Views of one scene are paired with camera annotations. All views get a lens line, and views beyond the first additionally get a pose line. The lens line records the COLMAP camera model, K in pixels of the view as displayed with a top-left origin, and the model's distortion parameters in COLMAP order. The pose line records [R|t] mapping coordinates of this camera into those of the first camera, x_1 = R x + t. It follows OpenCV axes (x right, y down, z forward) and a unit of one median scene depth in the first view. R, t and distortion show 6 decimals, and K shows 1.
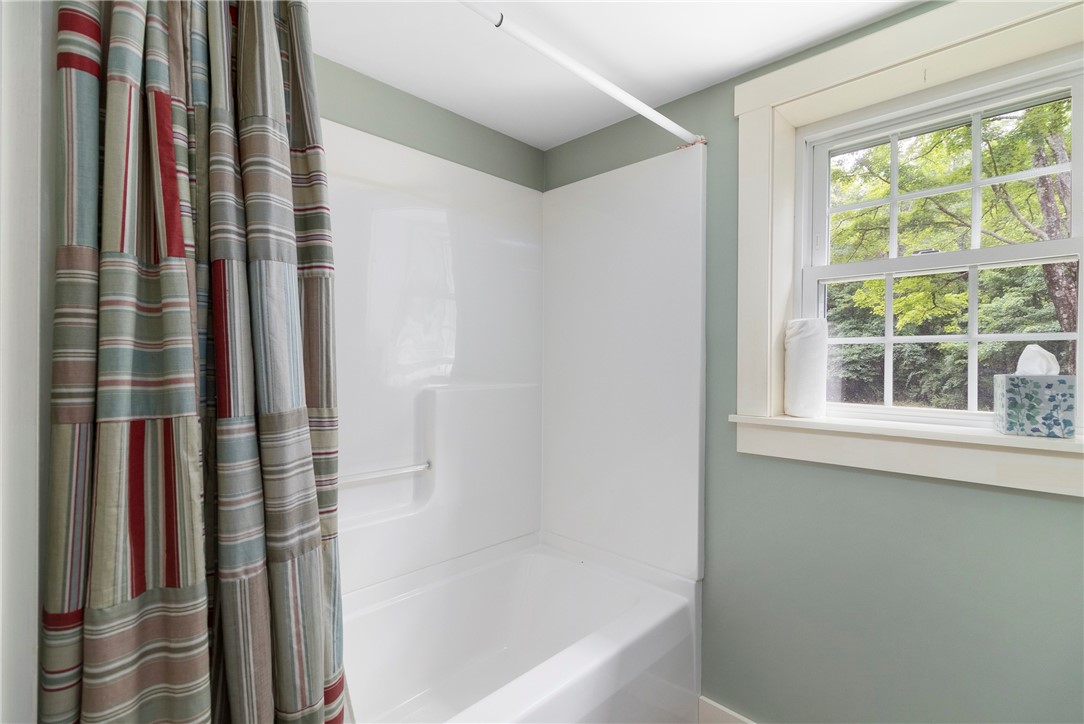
lens RADIAL K [[512.9, 0, 540.0], [0, 512.9, 363.3], [0, 0, 1]] dist [0.000852, -0.000043]
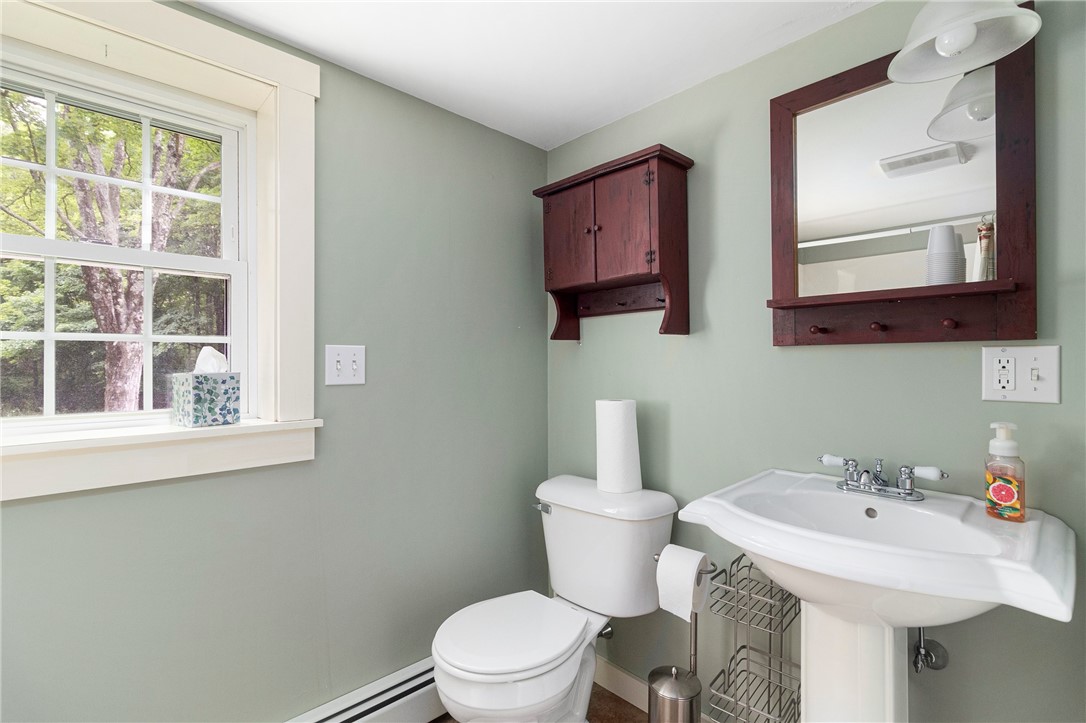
lens RADIAL K [[513.8, 0, 541.0], [0, 513.8, 362.8], [0, 0, 1]] dist [0.000852, -0.000043]
pose [[0.031840, -0.010434, 0.999439, -0.154066], [0.006552, 0.999926, 0.010230, -0.006102], [-0.999471, 0.006222, 0.031906, 0.199062]]
